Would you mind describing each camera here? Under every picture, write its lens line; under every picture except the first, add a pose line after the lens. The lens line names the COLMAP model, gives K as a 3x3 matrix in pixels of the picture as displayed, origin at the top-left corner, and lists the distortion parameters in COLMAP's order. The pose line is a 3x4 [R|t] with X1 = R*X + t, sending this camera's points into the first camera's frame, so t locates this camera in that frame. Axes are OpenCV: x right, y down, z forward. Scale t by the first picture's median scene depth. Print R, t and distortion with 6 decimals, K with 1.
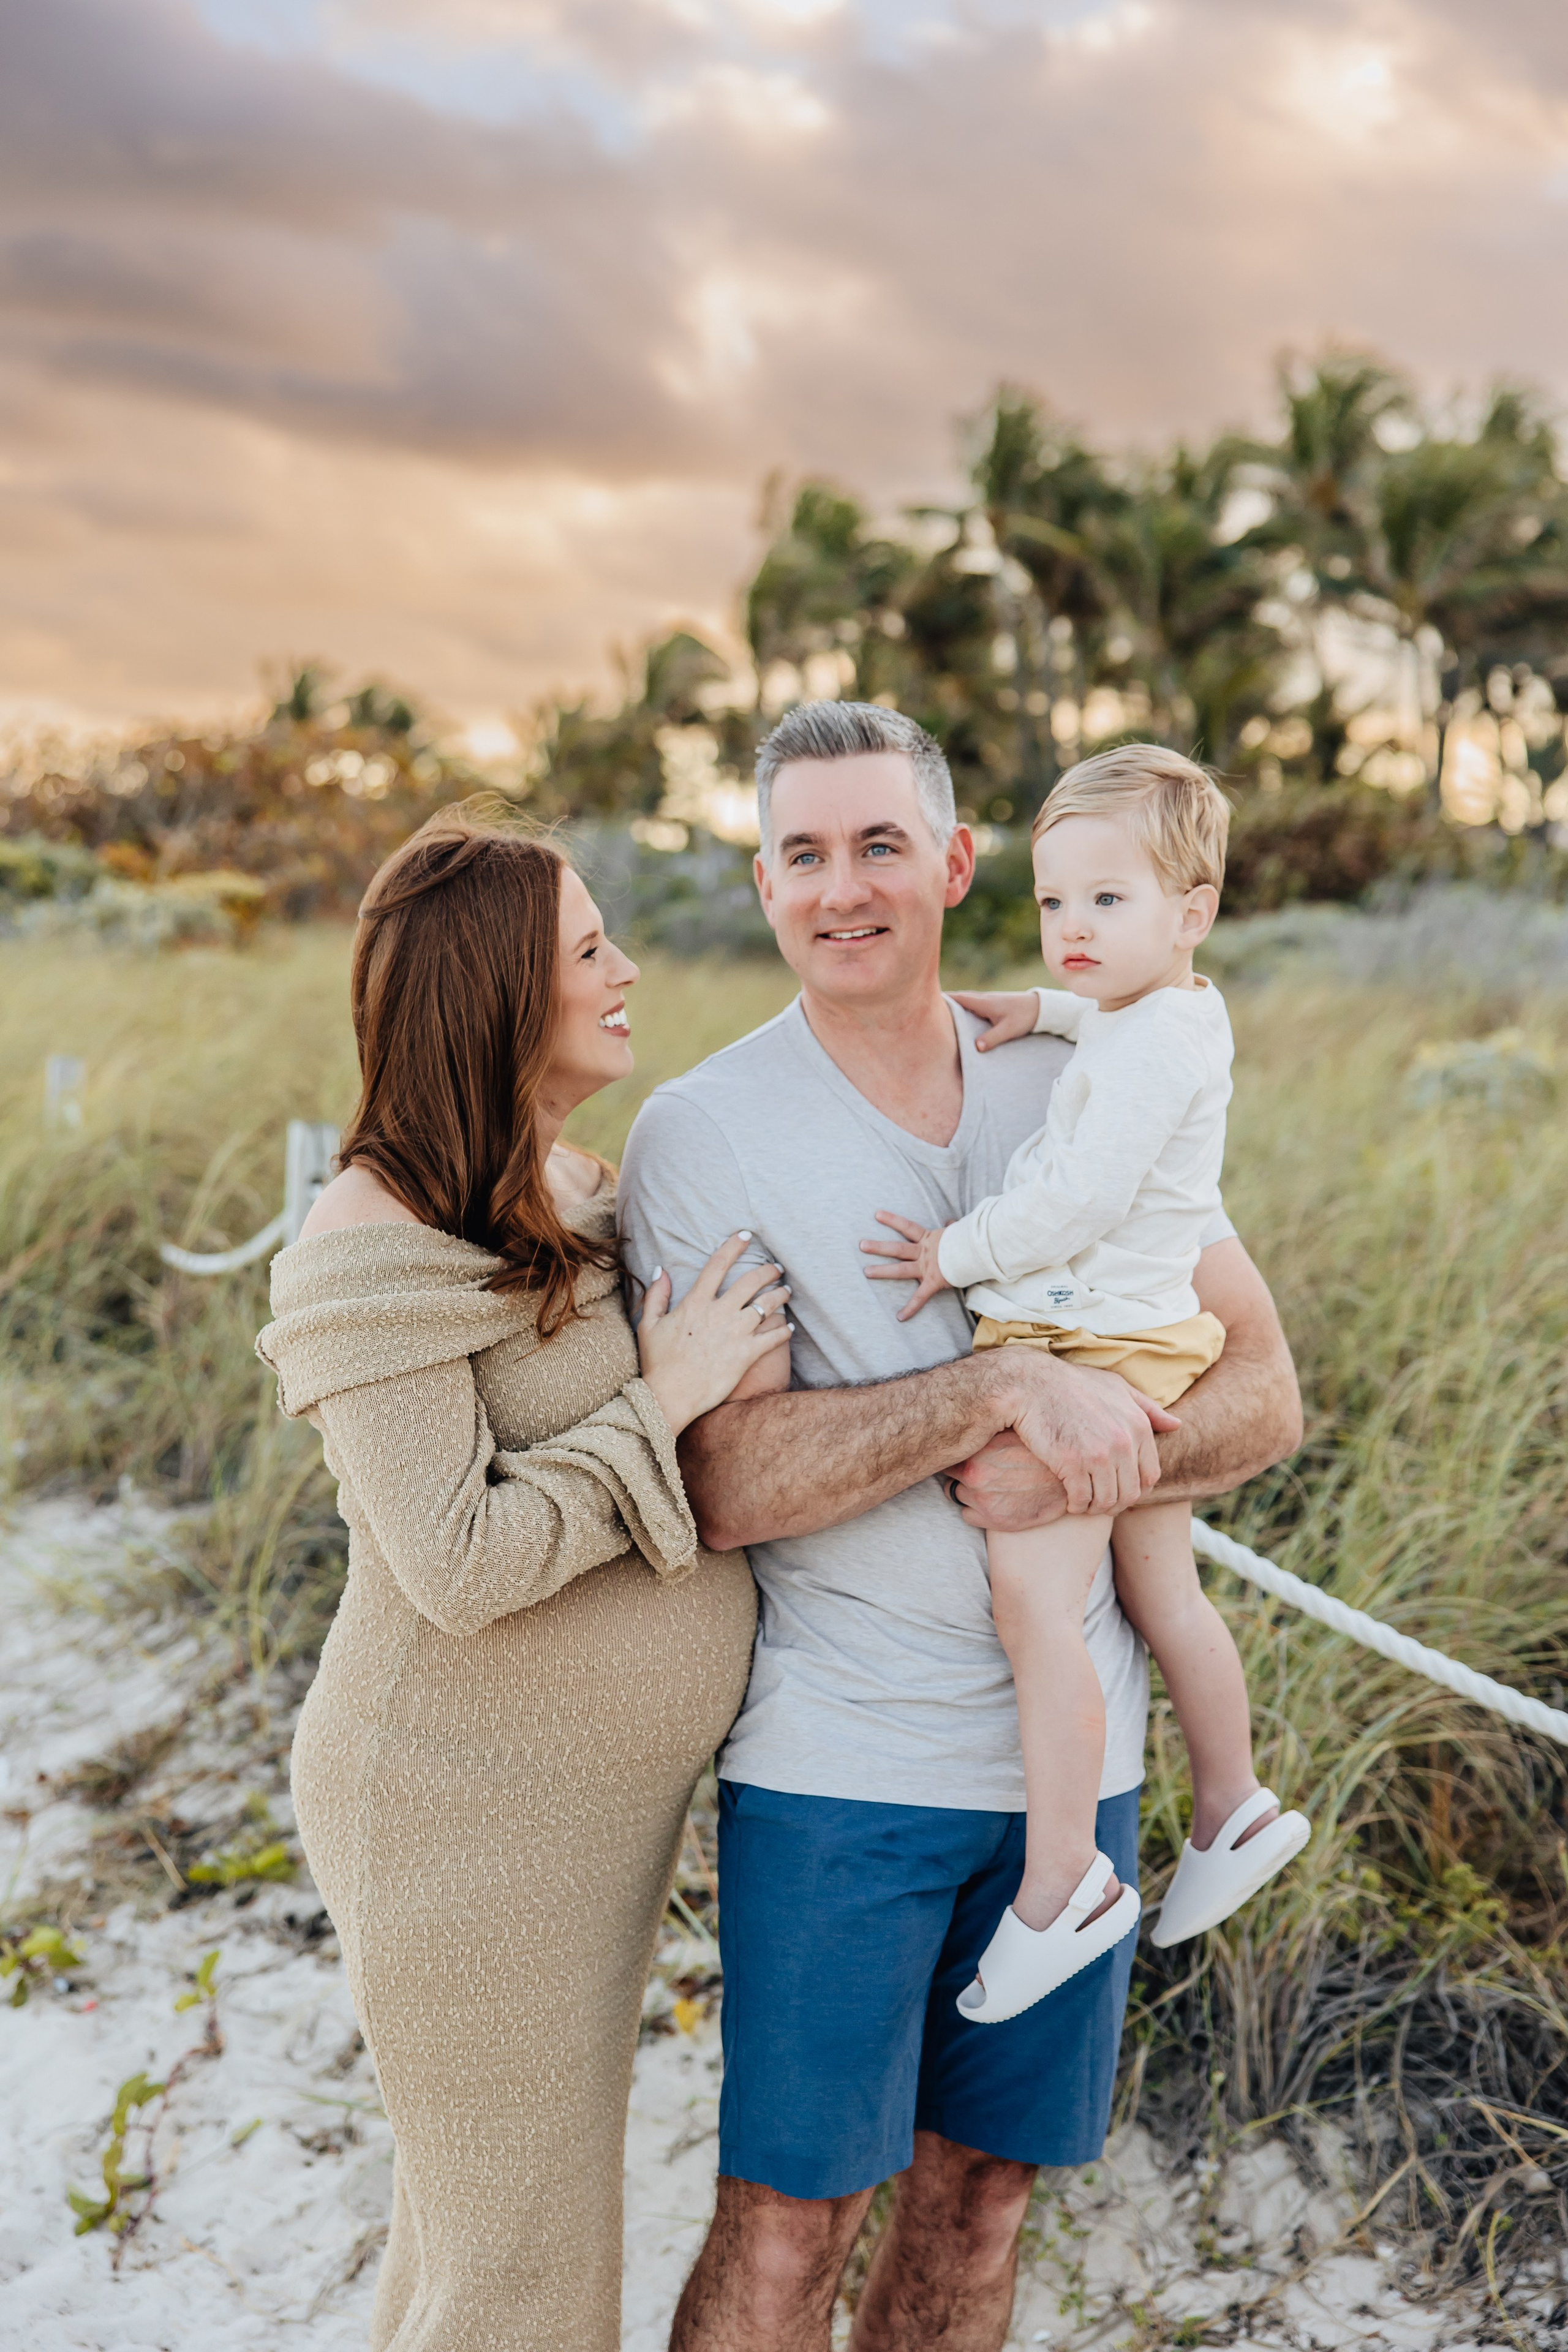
lens RADIAL K [[2572.6, 0, 784.0], [0, 2572.6, 1176.0], [0, 0, 1]] dist [0.009145, 0.016103]
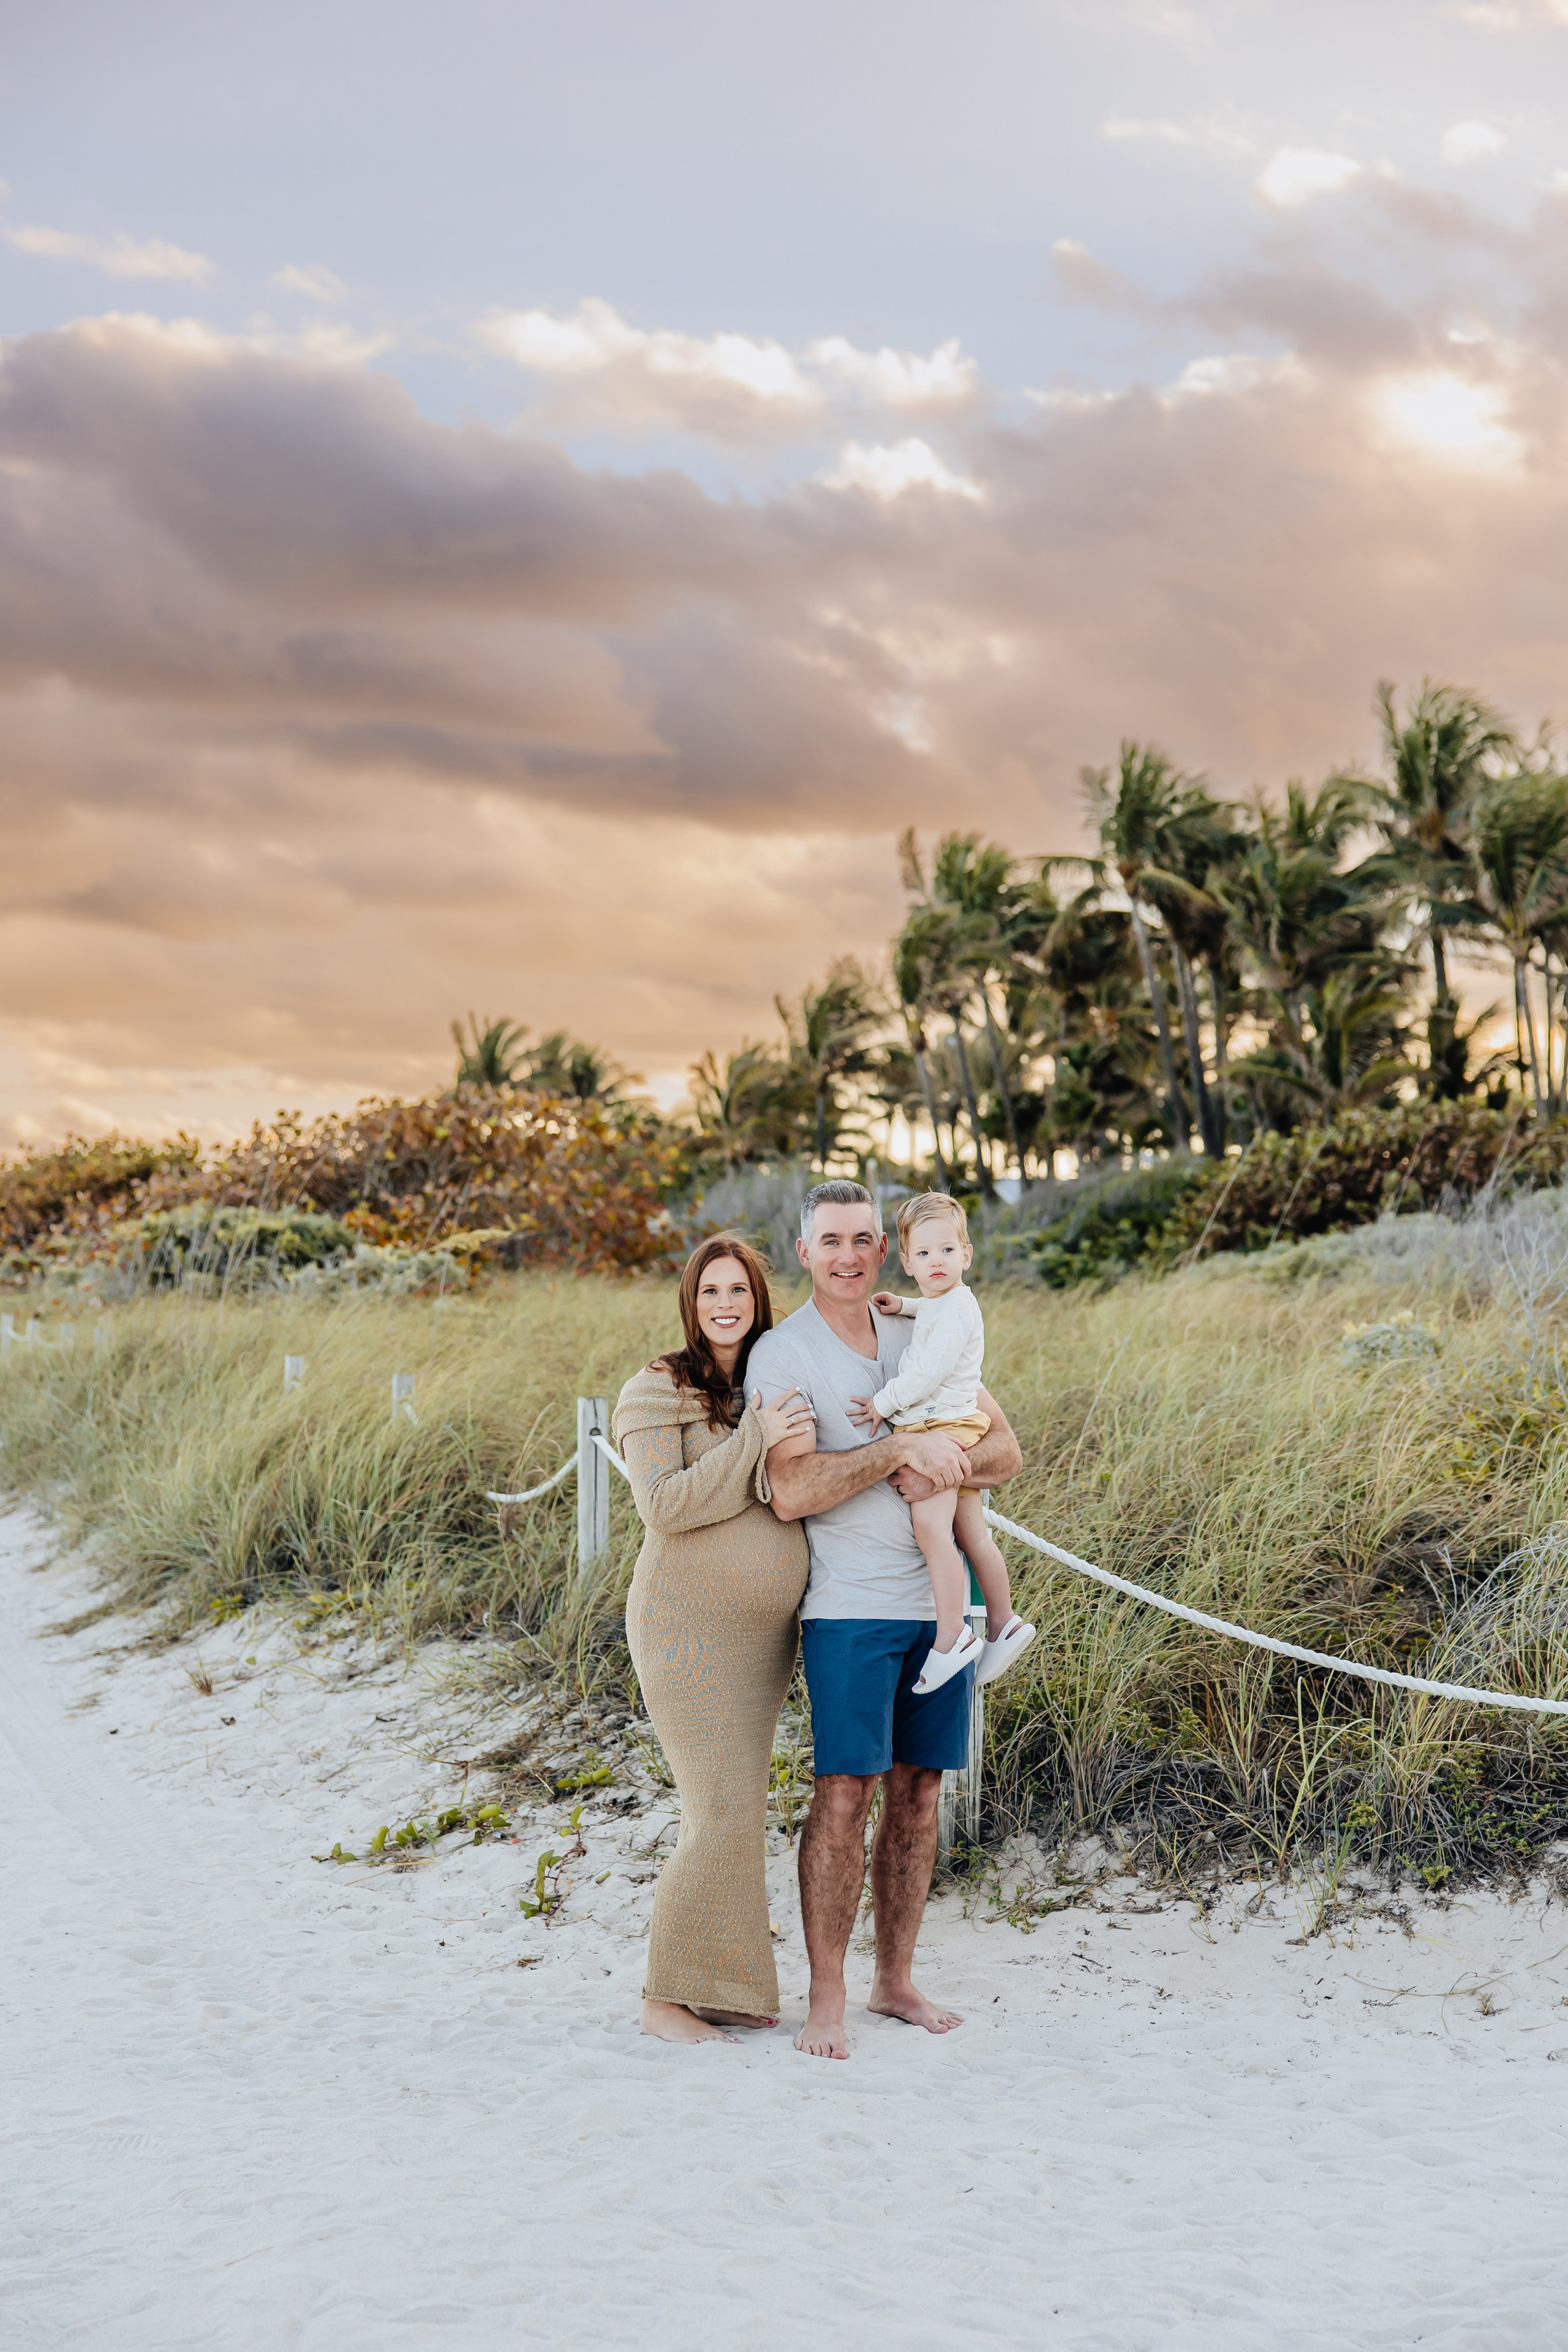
lens RADIAL K [[3350.5, 0, 784.0], [0, 3350.5, 1176.0], [0, 0, 1]] dist [0.019703, 0.002559]
pose [[0.996171, -0.047323, -0.073511, 0.088334], [0.038469, 0.992327, -0.117502, 0.082206], [0.078508, 0.114225, 0.990348, -0.964899]]
